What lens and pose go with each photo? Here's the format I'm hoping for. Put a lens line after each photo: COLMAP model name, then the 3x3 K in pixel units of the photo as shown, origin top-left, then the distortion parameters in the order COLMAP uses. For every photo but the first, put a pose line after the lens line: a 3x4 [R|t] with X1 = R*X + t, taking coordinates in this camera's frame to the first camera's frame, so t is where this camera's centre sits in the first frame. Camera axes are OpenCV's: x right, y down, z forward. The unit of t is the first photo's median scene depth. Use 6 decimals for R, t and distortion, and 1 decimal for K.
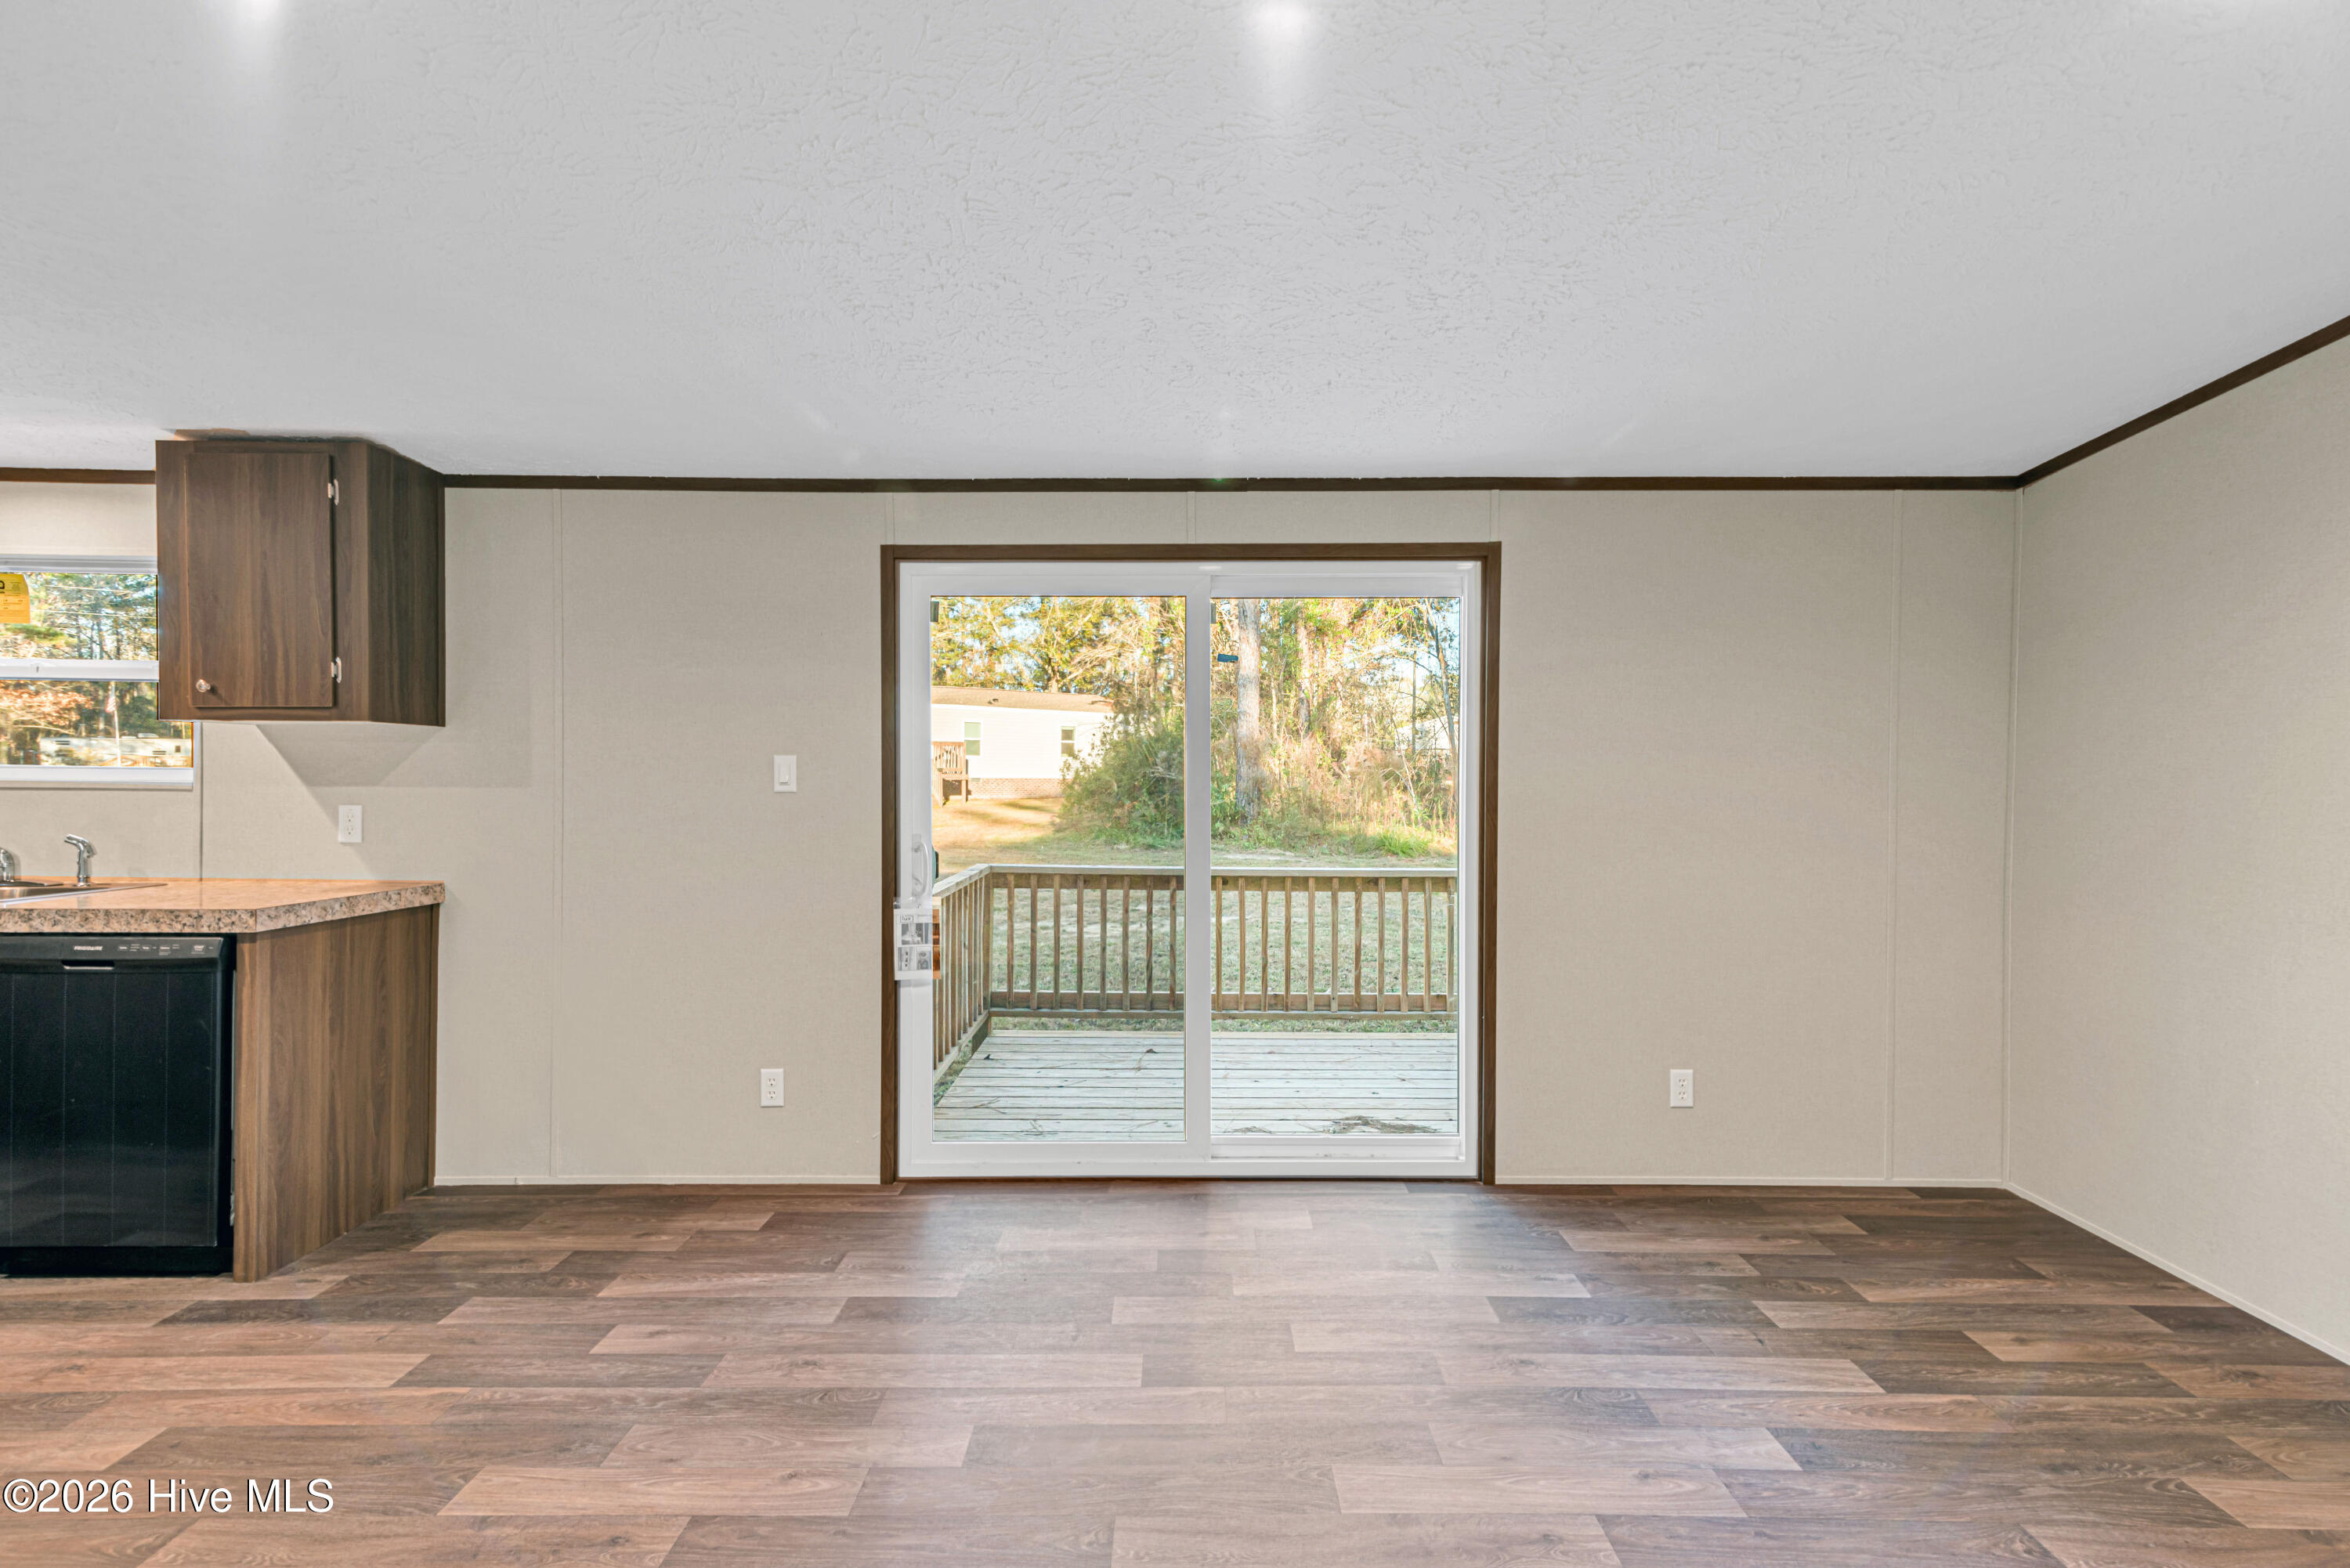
lens RADIAL K [[1064.8, 0, 1168.9], [0, 1064.8, 778.9], [0, 0, 1]] dist [0.014771, -0.001429]
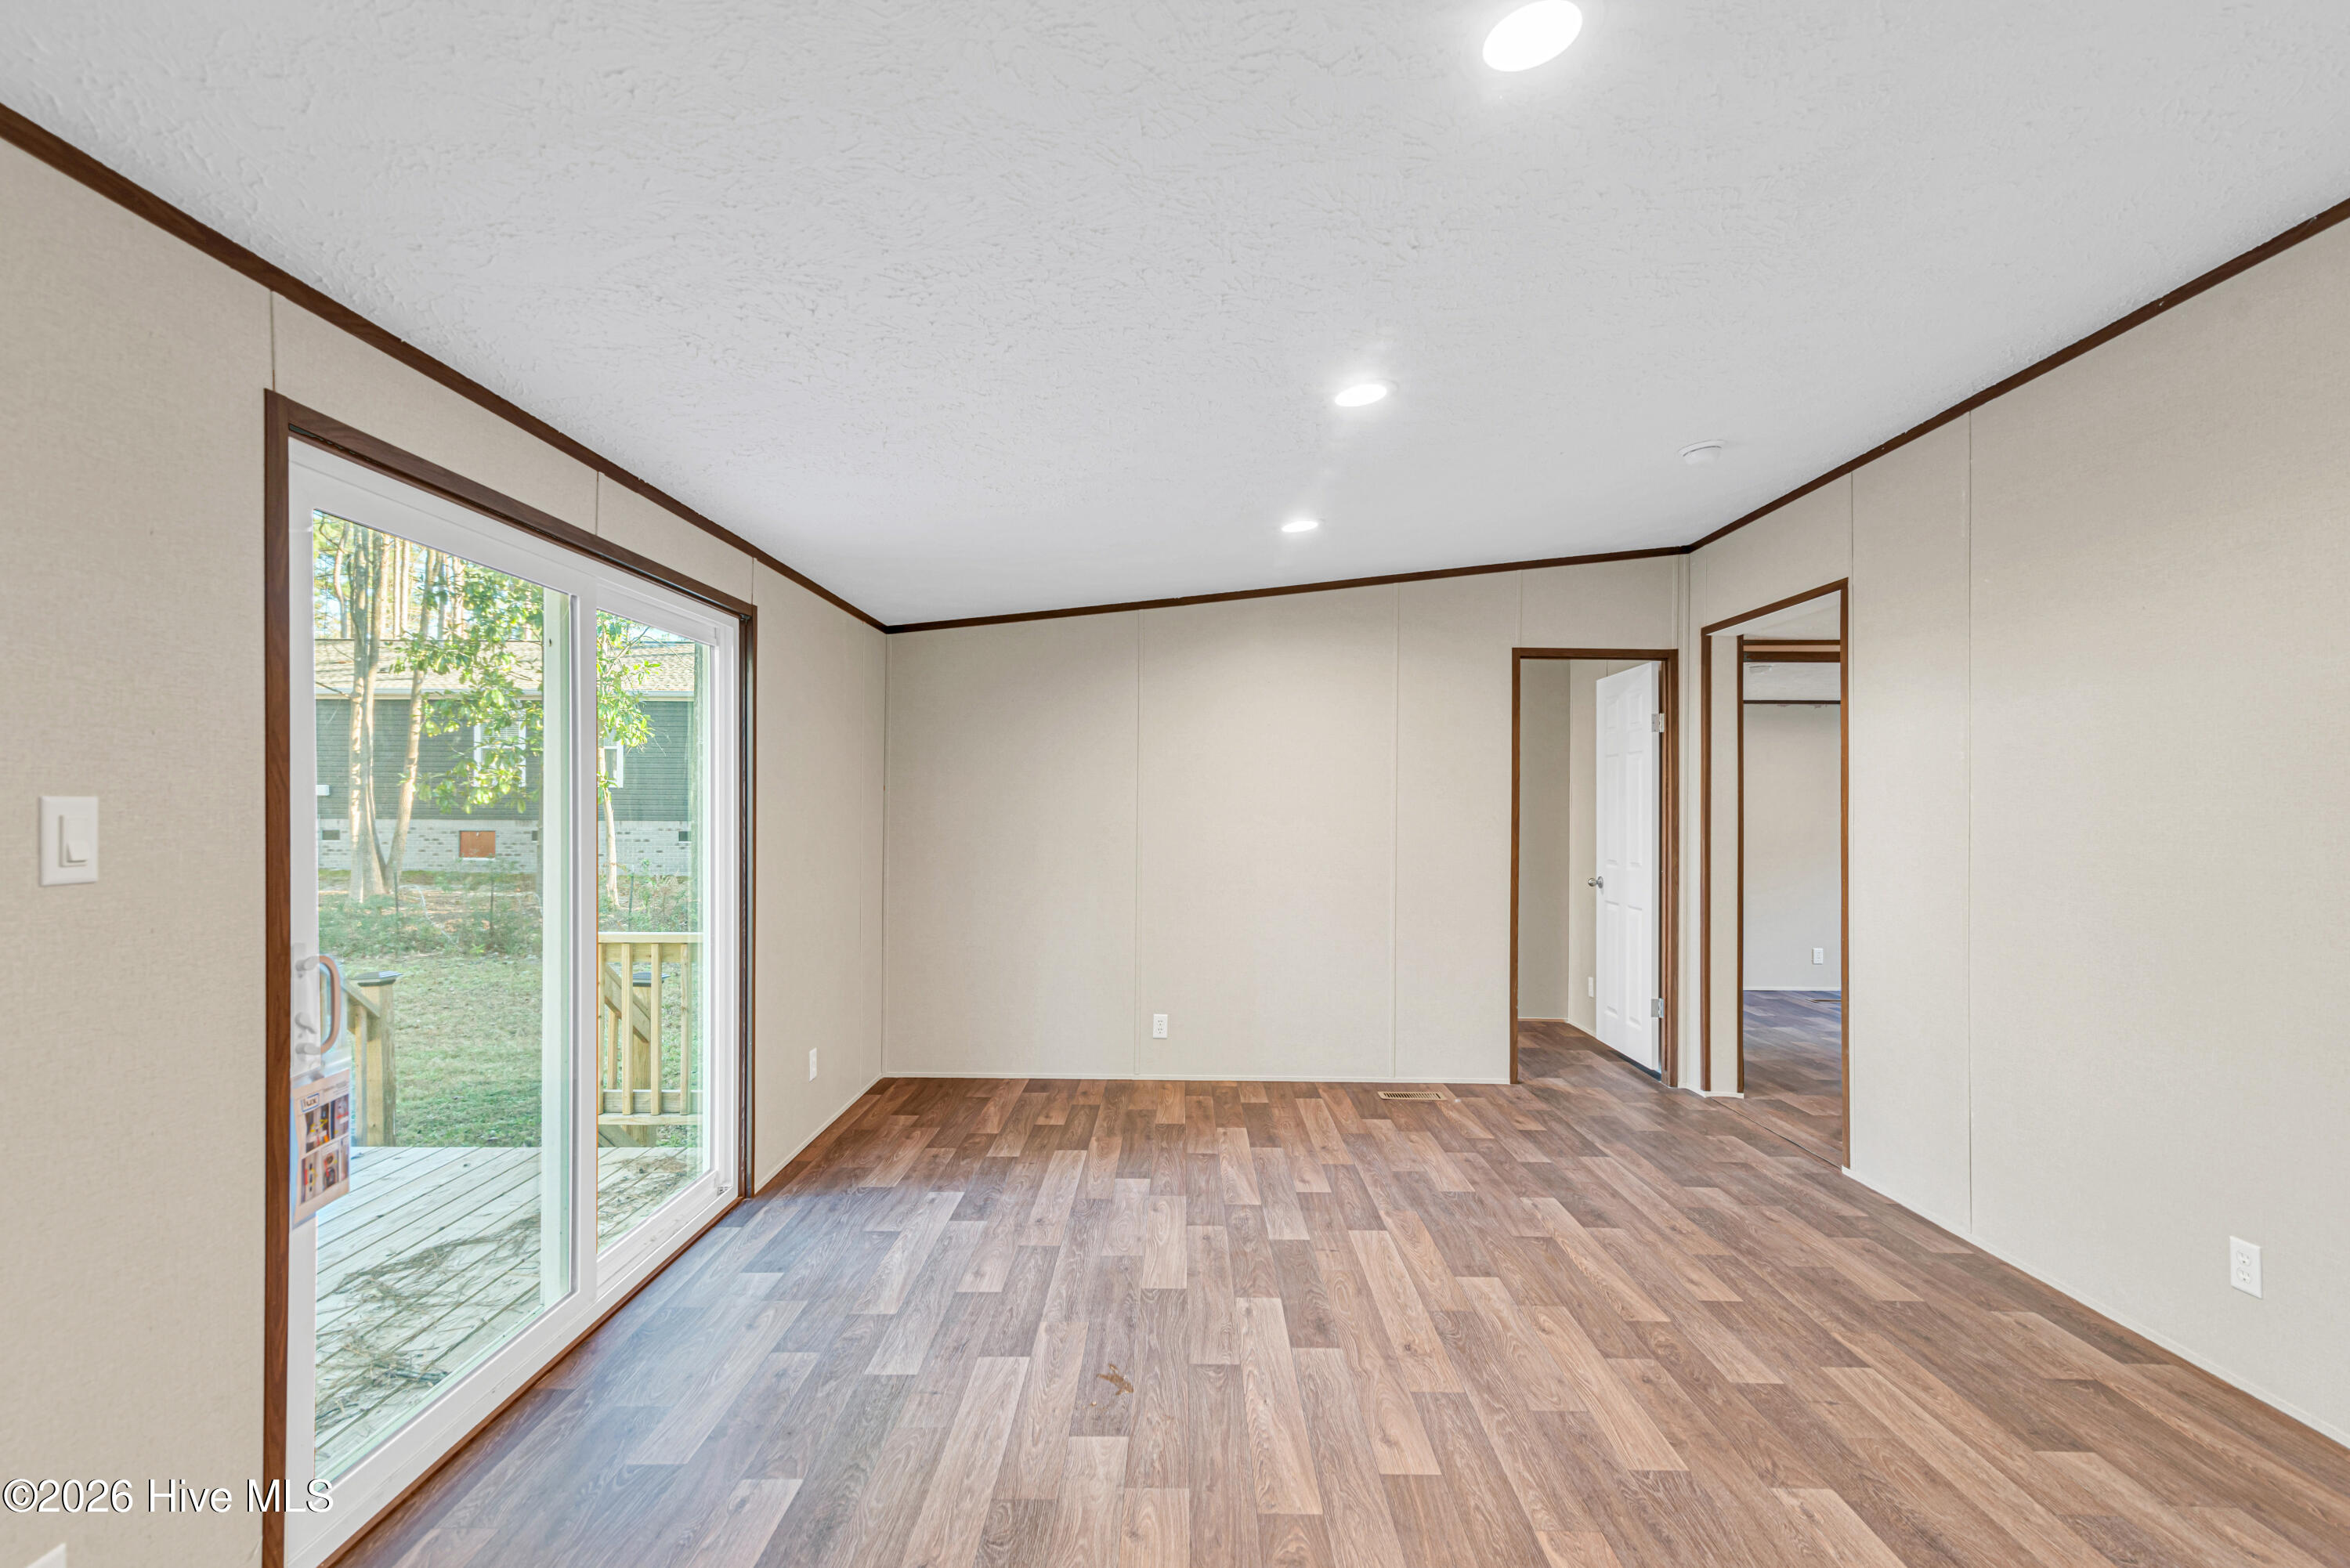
lens RADIAL K [[1064.8, 0, 1181.2], [0, 1064.8, 800.1], [0, 0, 1]] dist [0.014771, -0.001429]
pose [[0.008157, 0.002374, 0.999964, -0.871758], [0.007262, 0.999971, -0.002433, -0.018094], [-0.999940, 0.007282, 0.008140, 0.616820]]
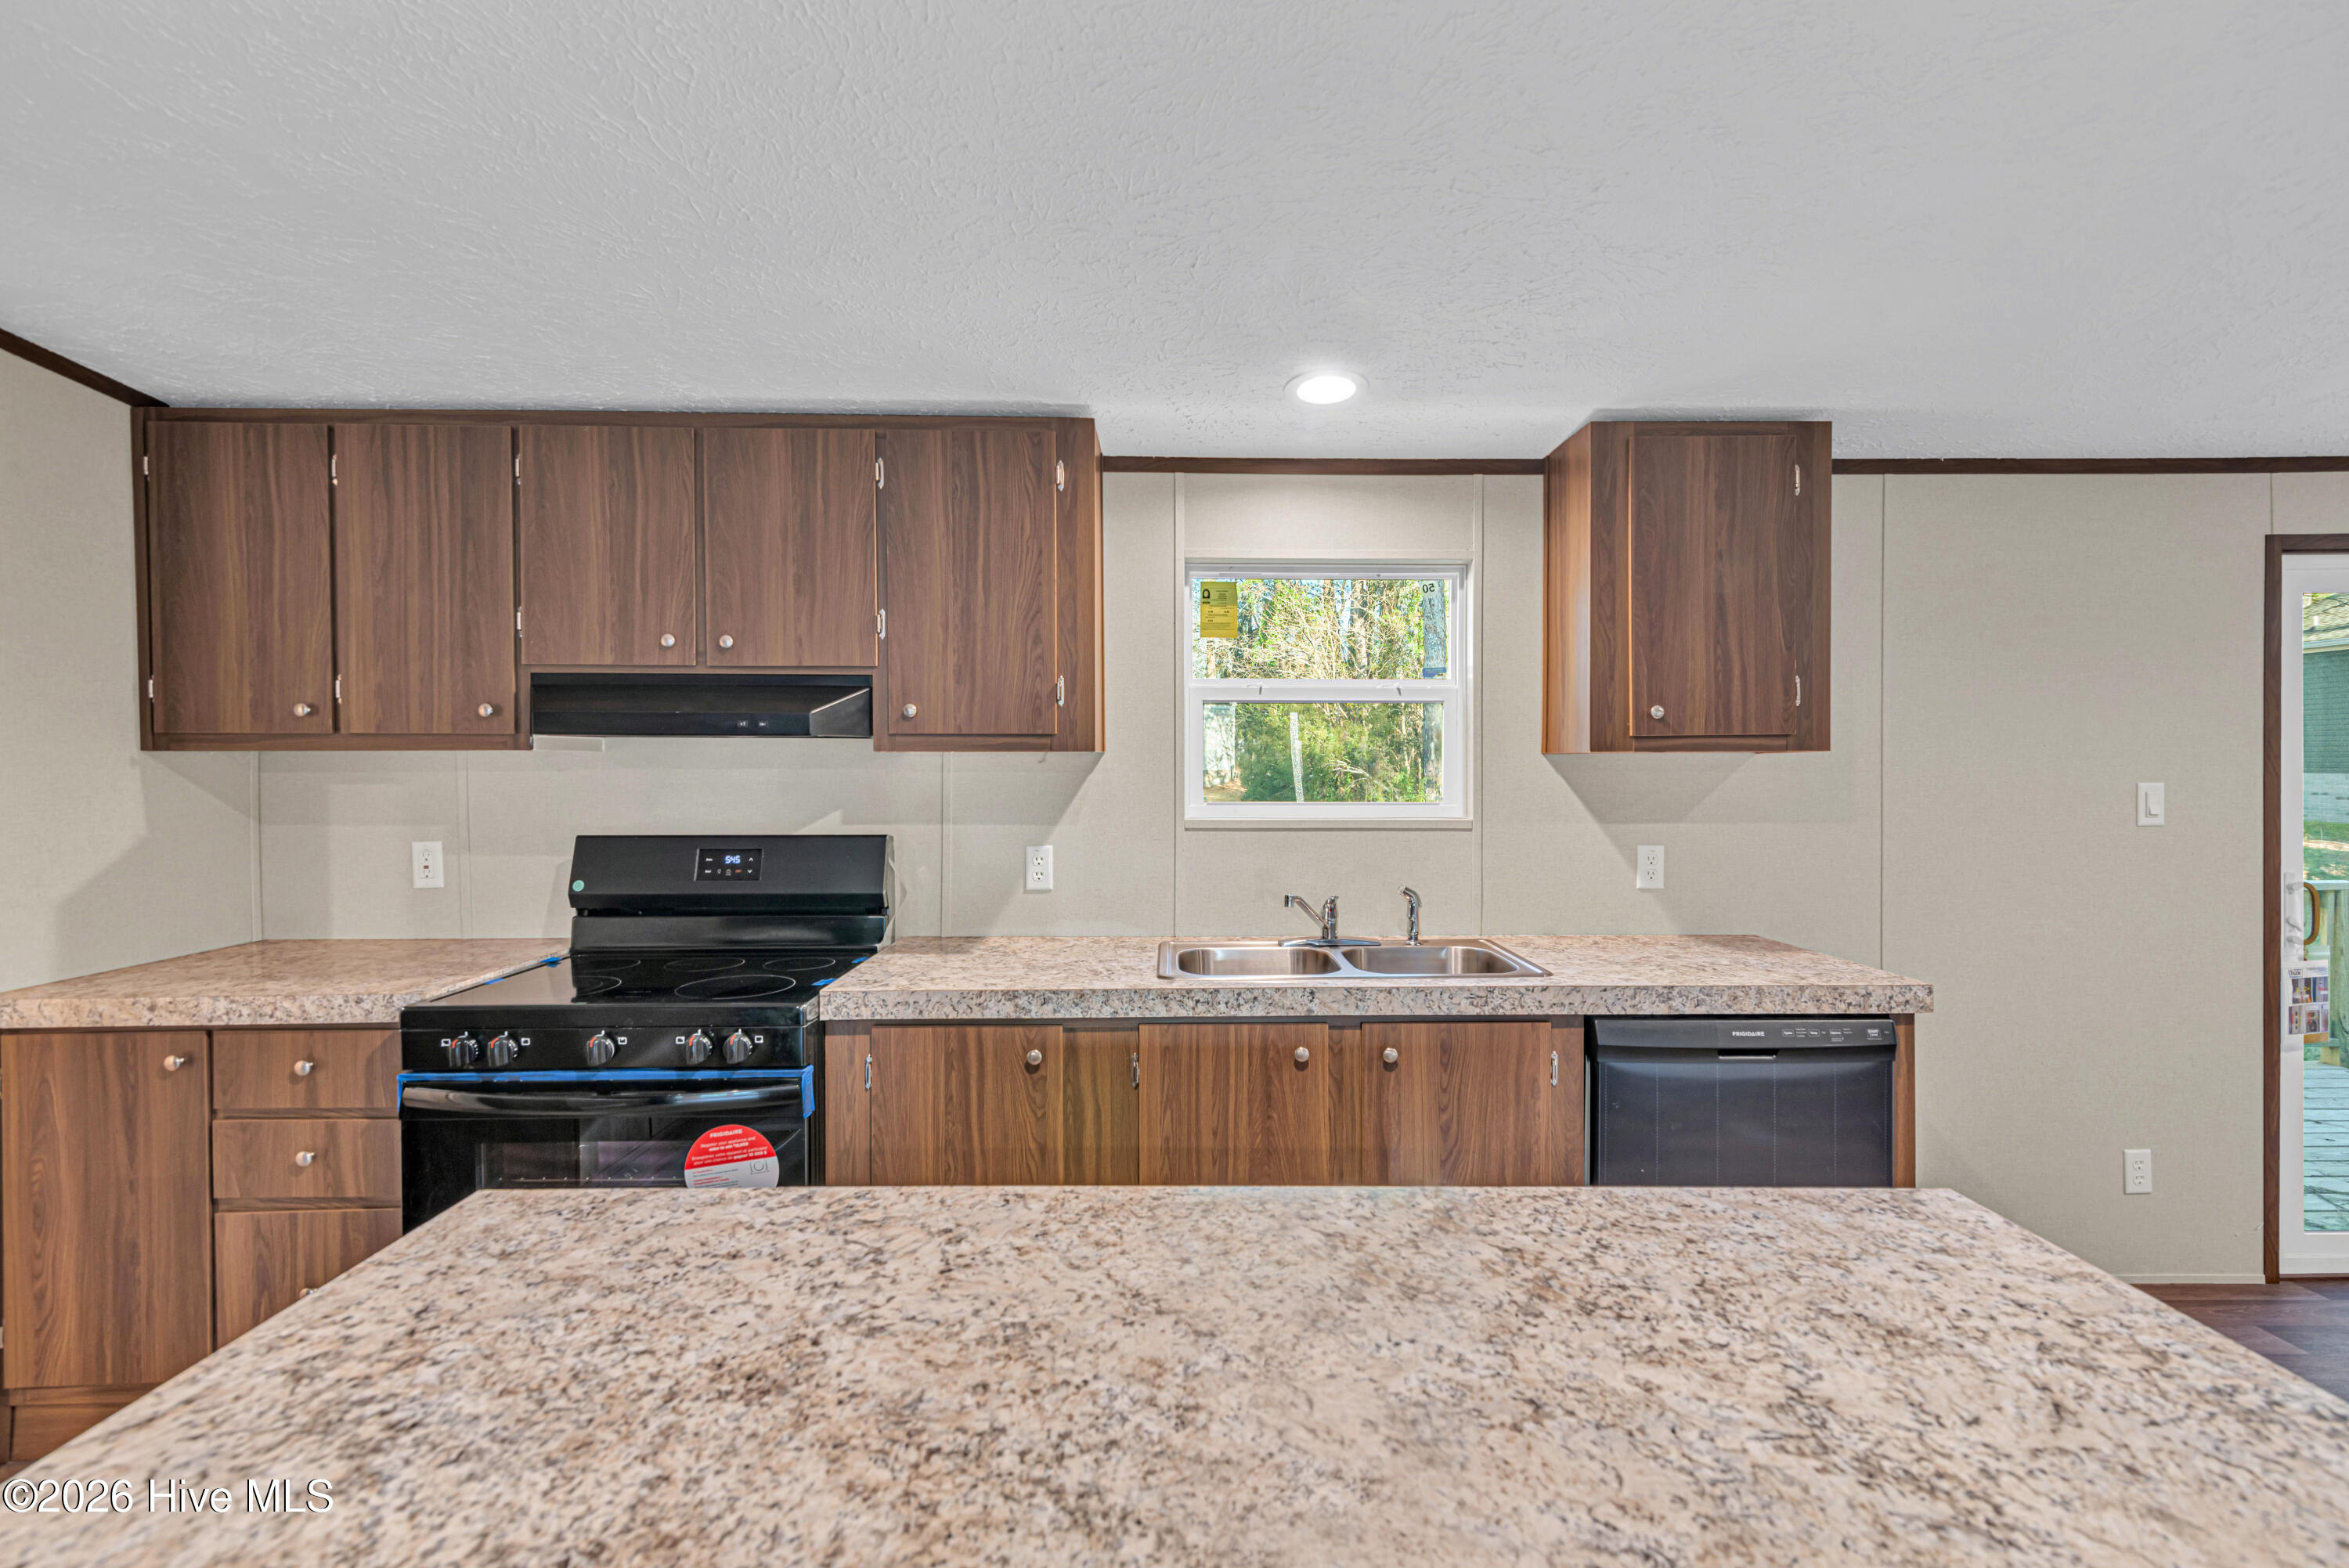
lens RADIAL K [[1064.3, 0, 1183.7], [0, 1064.3, 776.1], [0, 0, 1]] dist [0.014771, -0.001429]
pose [[0.999931, -0.008656, 0.007894, -1.265169], [0.008610, 0.999946, 0.005815, -0.043141], [-0.007944, -0.005746, 0.999952, 0.162461]]
